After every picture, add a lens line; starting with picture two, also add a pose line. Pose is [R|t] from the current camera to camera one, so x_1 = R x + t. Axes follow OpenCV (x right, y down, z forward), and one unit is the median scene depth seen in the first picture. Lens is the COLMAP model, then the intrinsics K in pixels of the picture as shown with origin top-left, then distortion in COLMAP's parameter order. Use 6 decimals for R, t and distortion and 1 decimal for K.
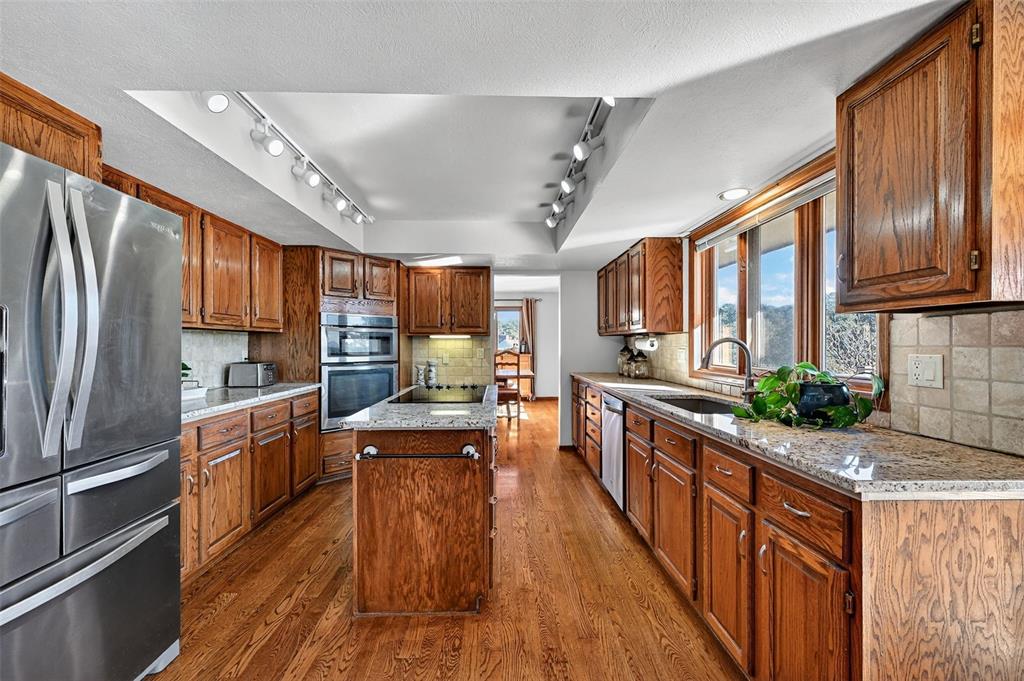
lens RADIAL K [[406.1, 0, 507.9], [0, 406.1, 345.1], [0, 0, 1]] dist [-0.002982, 0.001012]
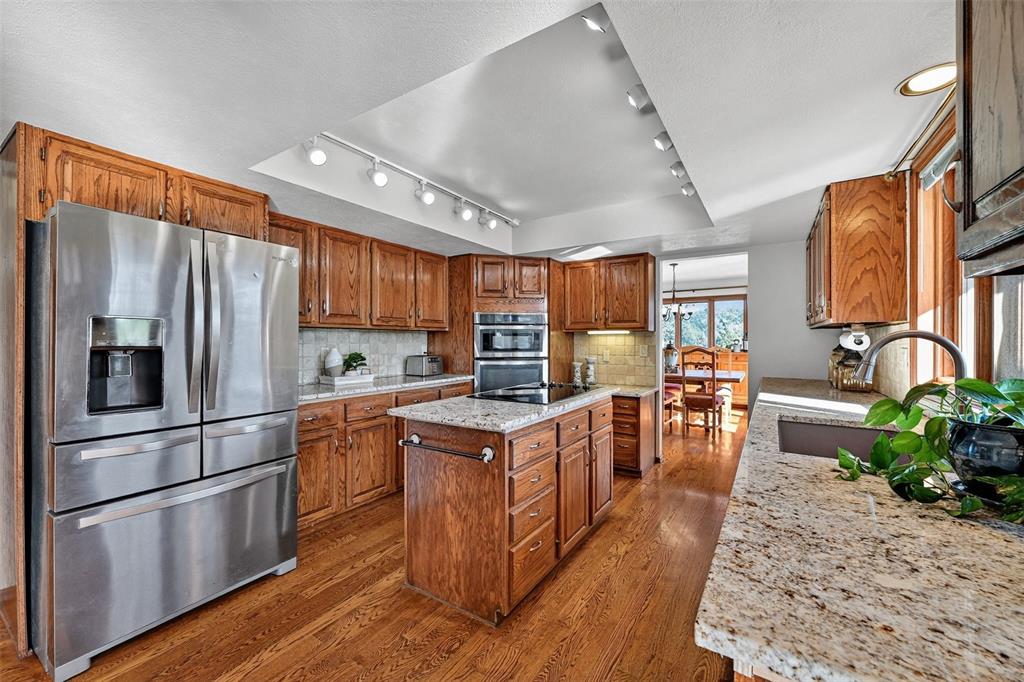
lens RADIAL K [[406.1, 0, 502.0], [0, 406.1, 340.5], [0, 0, 1]] dist [-0.002982, 0.001012]
pose [[0.825146, -0.000665, -0.564920, 0.268947], [0.000076, 0.999999, -0.001066, -0.002196], [0.564920, 0.000837, 0.825145, 0.130654]]
